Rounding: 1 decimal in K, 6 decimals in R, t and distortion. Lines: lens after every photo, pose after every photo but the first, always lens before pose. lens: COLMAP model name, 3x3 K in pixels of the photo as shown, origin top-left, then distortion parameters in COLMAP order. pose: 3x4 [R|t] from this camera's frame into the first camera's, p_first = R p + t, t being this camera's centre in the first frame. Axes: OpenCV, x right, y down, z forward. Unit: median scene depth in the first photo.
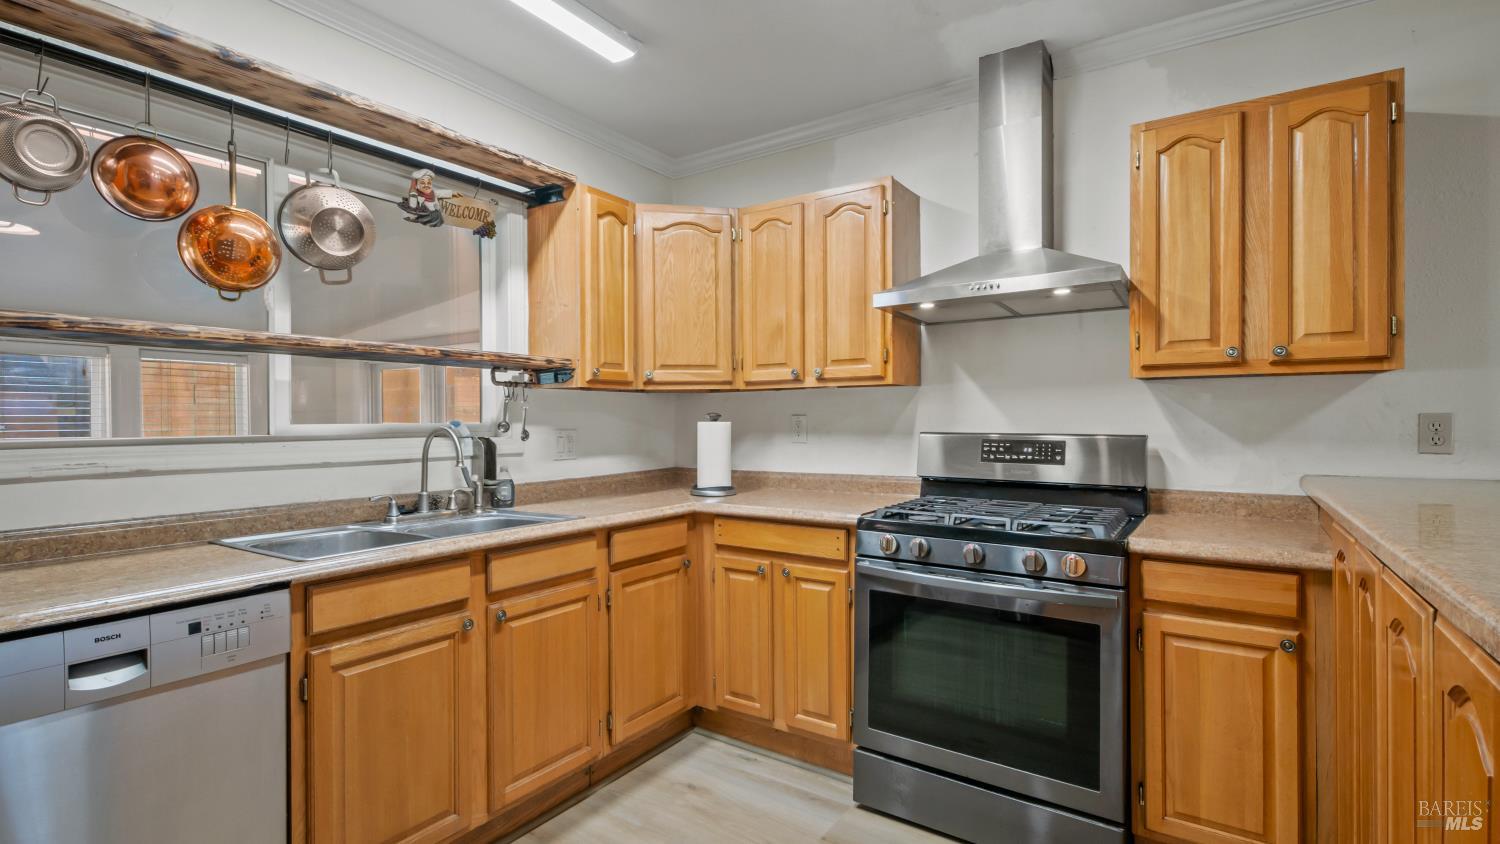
lens RADIAL K [[692.5, 0, 748.5], [0, 692.5, 420.1], [0, 0, 1]] dist [0.013180, -0.009943]
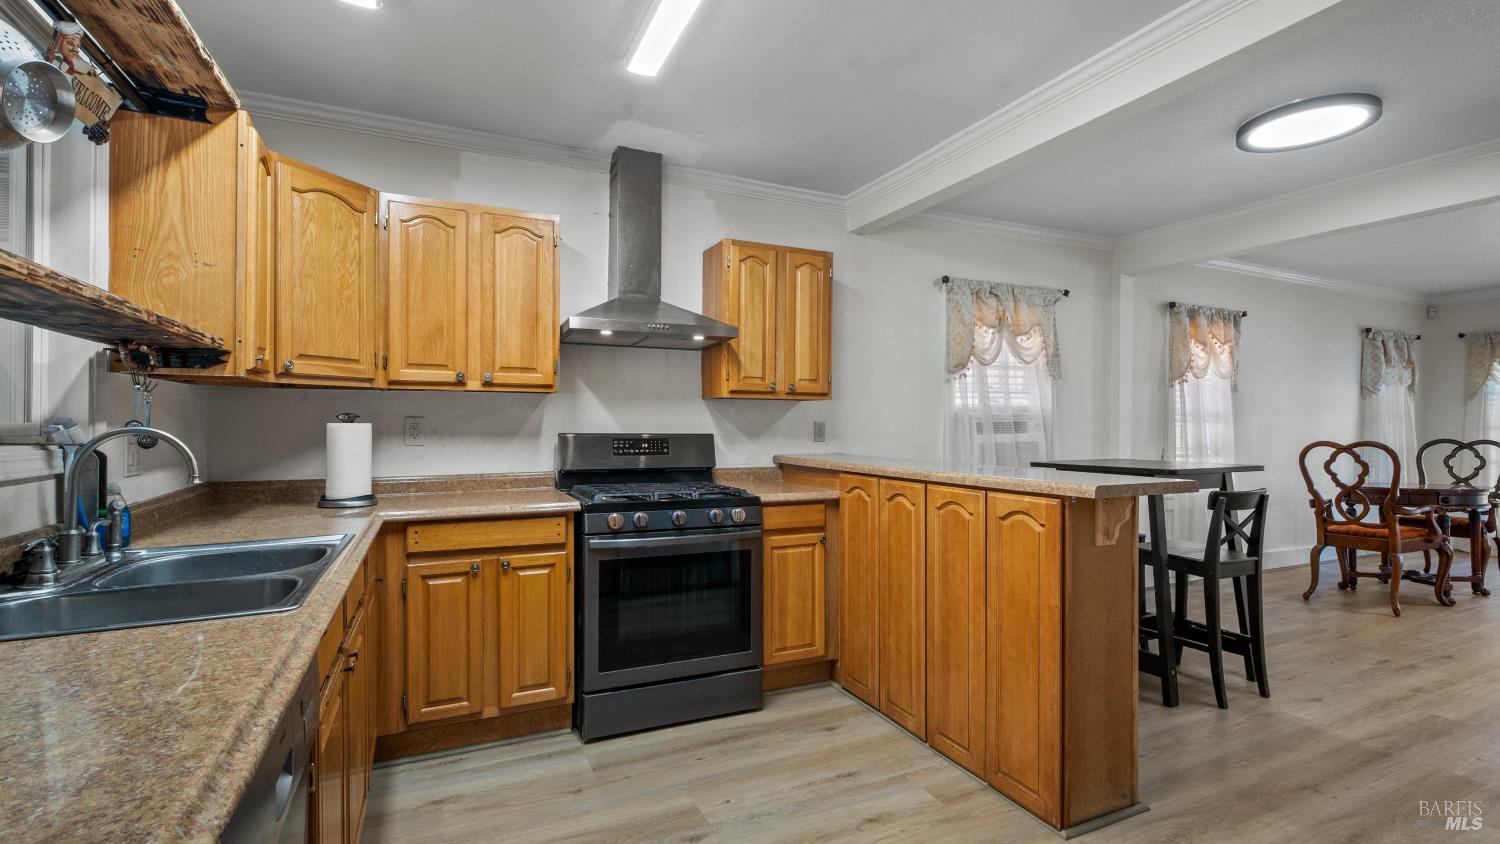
lens RADIAL K [[670.3, 0, 747.8], [0, 670.3, 422.5], [0, 0, 1]] dist [0.002478, -0.002961]
pose [[0.513658, 0.008503, 0.857953, -0.657655], [-0.005519, 0.999963, -0.006606, 0.005521], [-0.857977, -0.001342, 0.513686, 0.152540]]
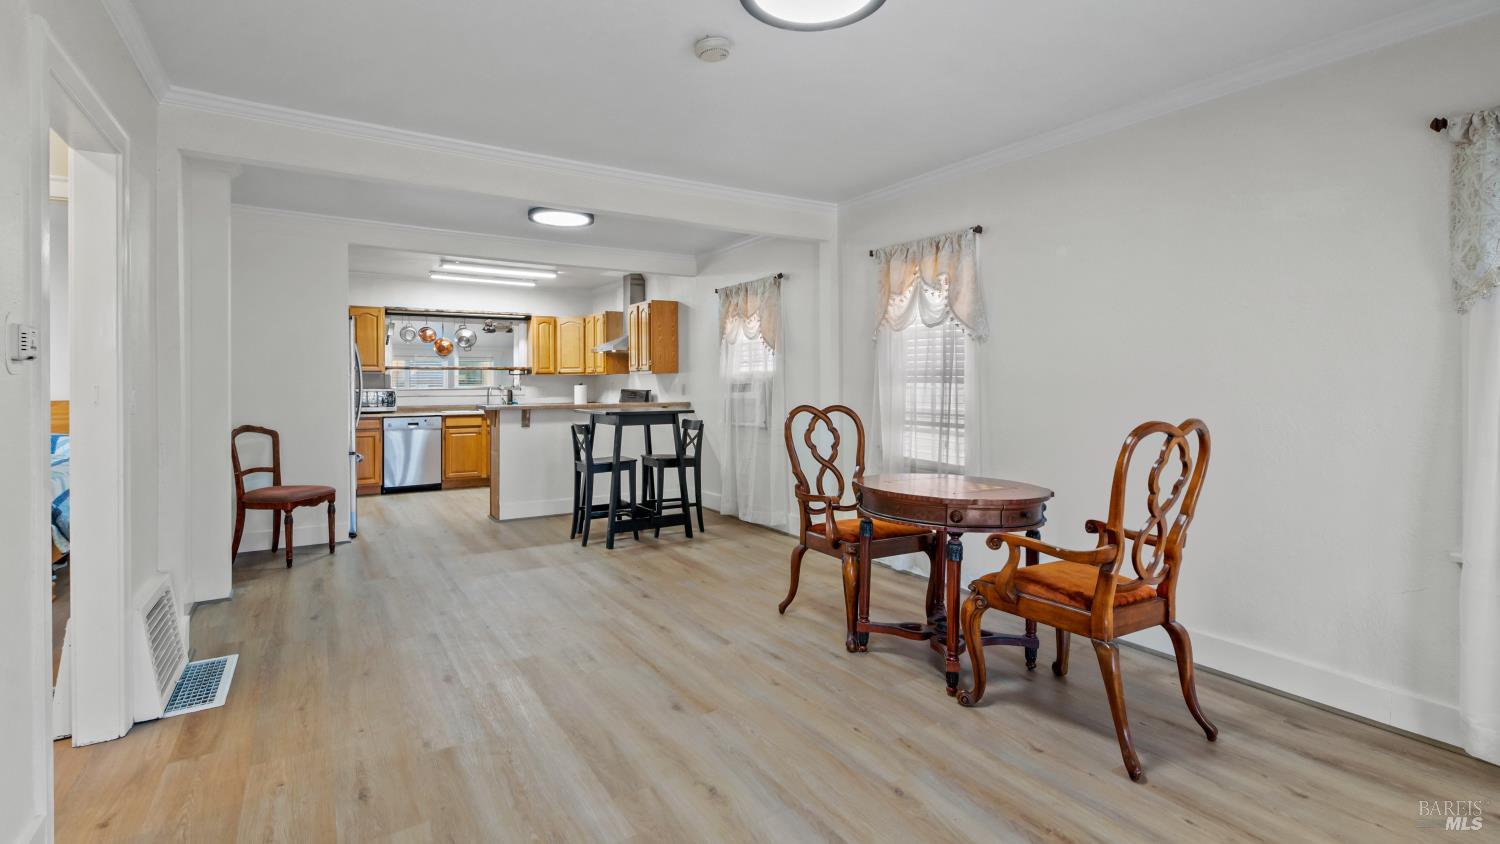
lens RADIAL K [[692.5, 0, 756.6], [0, 692.5, 382.1], [0, 0, 1]] dist [0.013180, -0.009943]
pose [[0.918081, 0.001636, -0.396388, 2.355518], [-0.001478, 0.999999, 0.000703, -0.020339], [0.396389, -0.000059, 0.918083, -1.884549]]
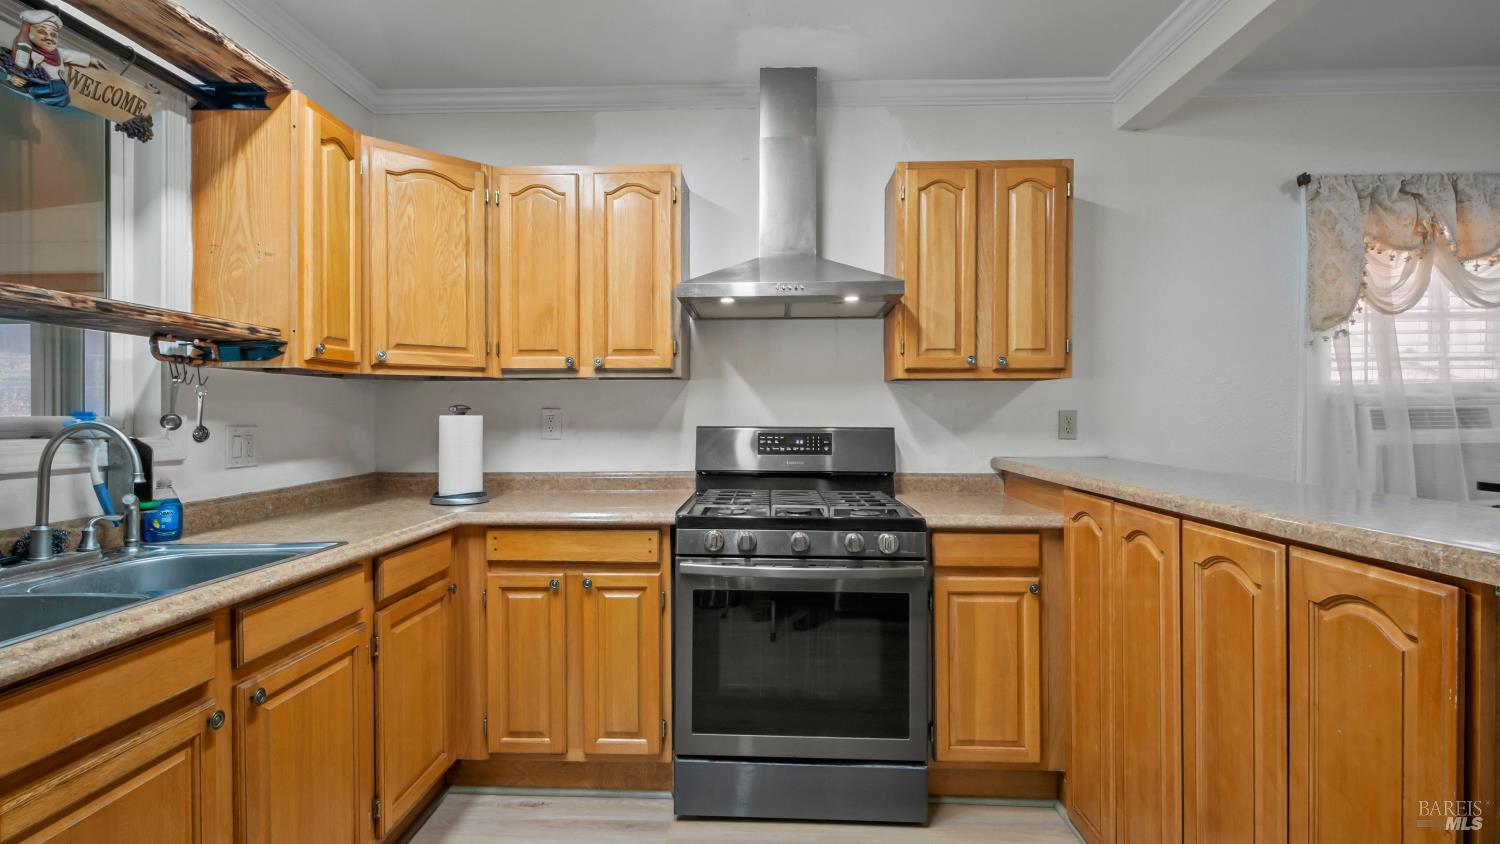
lens RADIAL K [[692.5, 0, 742.4], [0, 692.5, 414.4], [0, 0, 1]] dist [0.013180, -0.009943]
pose [[0.848850, 0.003859, 0.528620, -0.256456], [-0.002441, 0.999991, -0.003381, 0.003752], [-0.528629, 0.001580, 0.848852, 0.134757]]
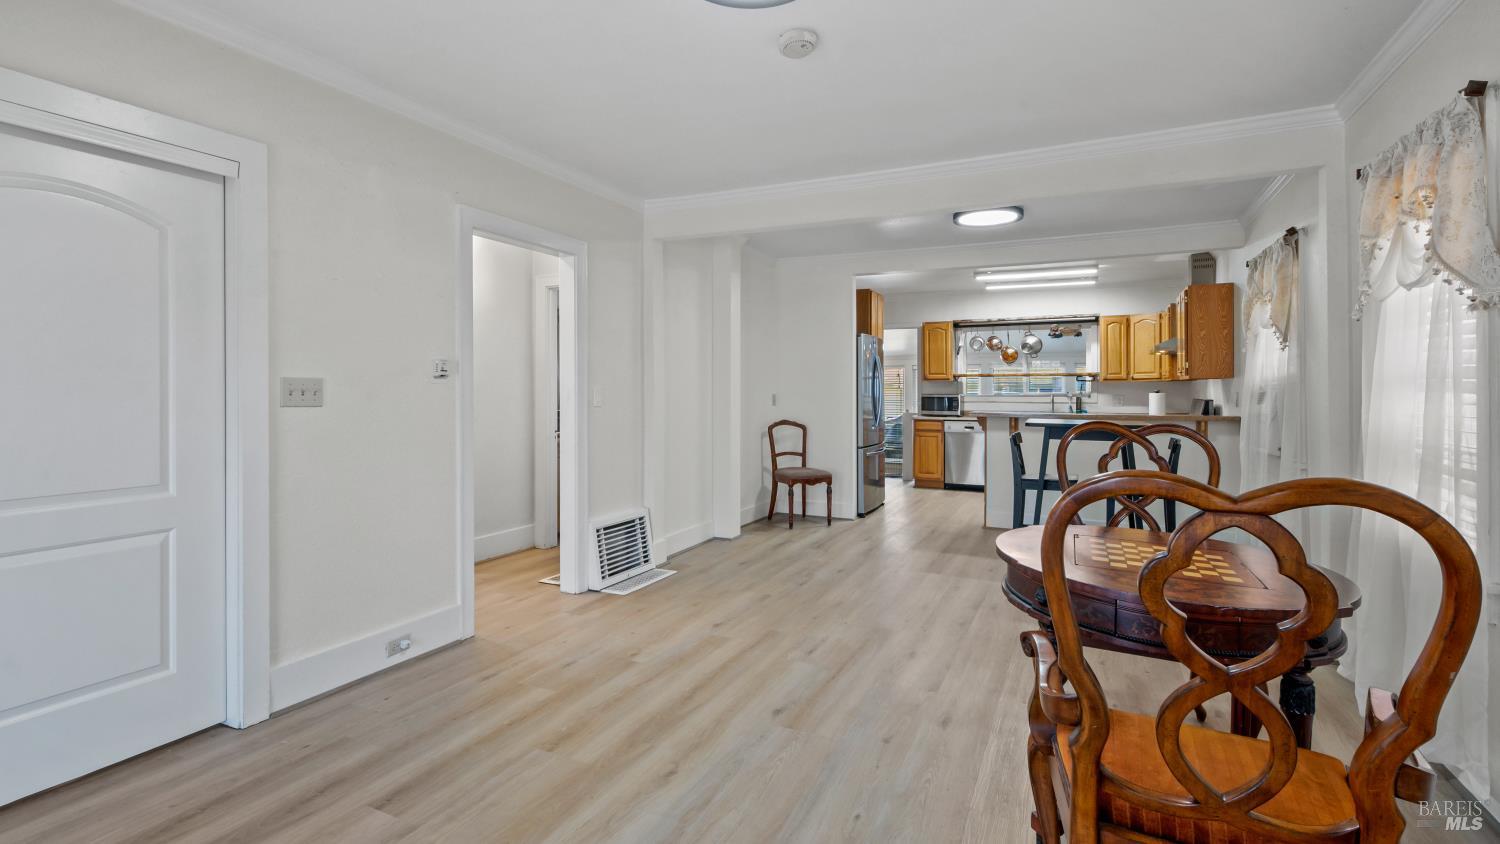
lens RADIAL K [[692.5, 0, 749.8], [0, 692.5, 392.2], [0, 0, 1]] dist [0.013180, -0.009943]
pose [[0.144067, 0.008301, -0.989533, 2.903067], [-0.002628, 0.999965, 0.008006, -0.023073], [0.989564, 0.001447, 0.144083, -1.113967]]
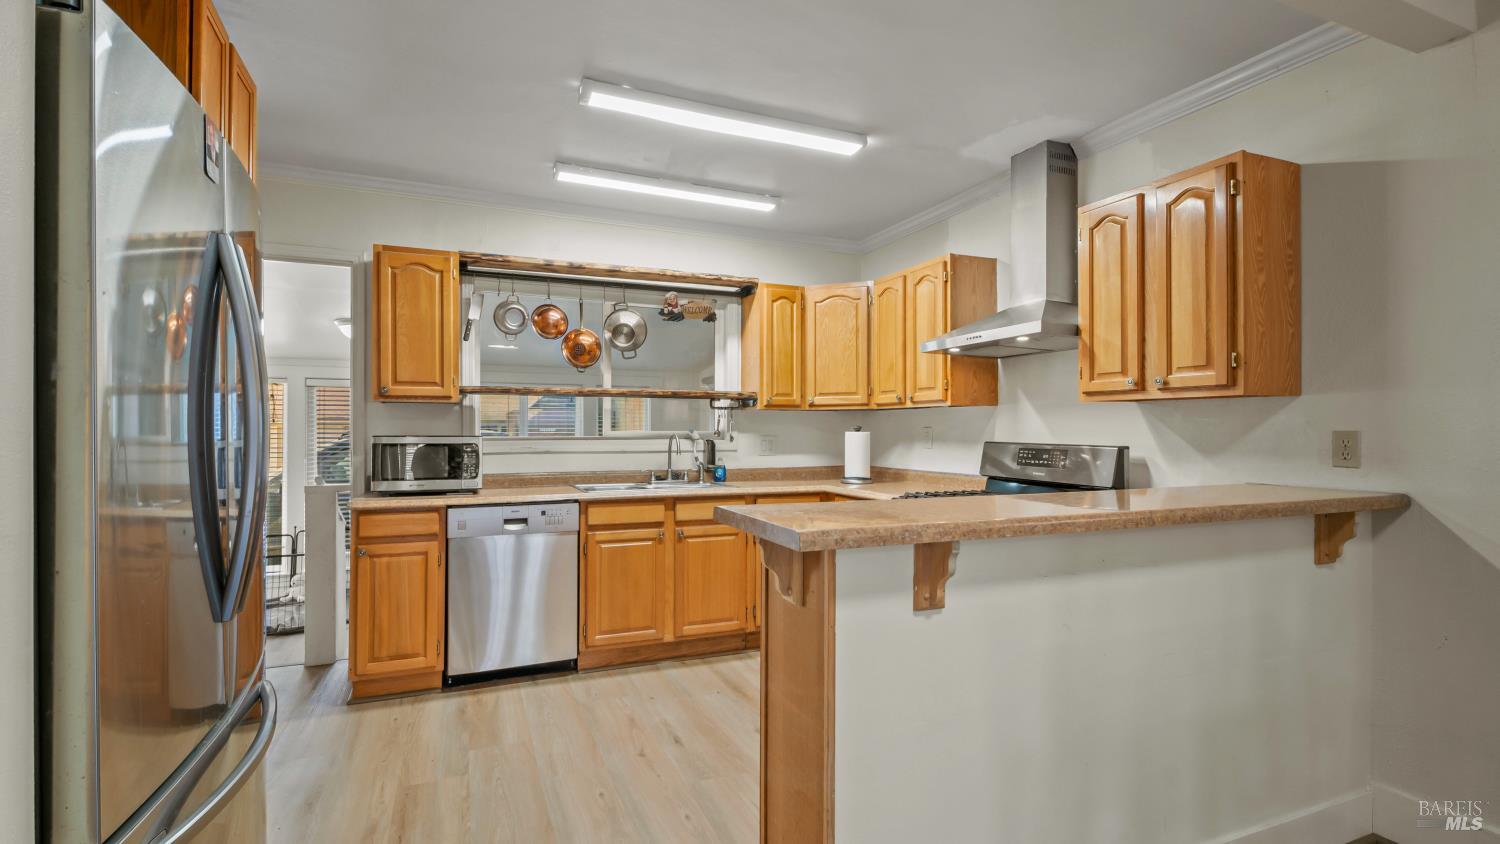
lens RADIAL K [[670.3, 0, 745.5], [0, 670.3, 424.1], [0, 0, 1]] dist [0.002478, -0.002961]
pose [[0.838271, 0.003089, -0.545245, 0.640420], [-0.006431, 0.999970, -0.004223, -0.008145], [0.545215, 0.007046, 0.838266, -0.355235]]
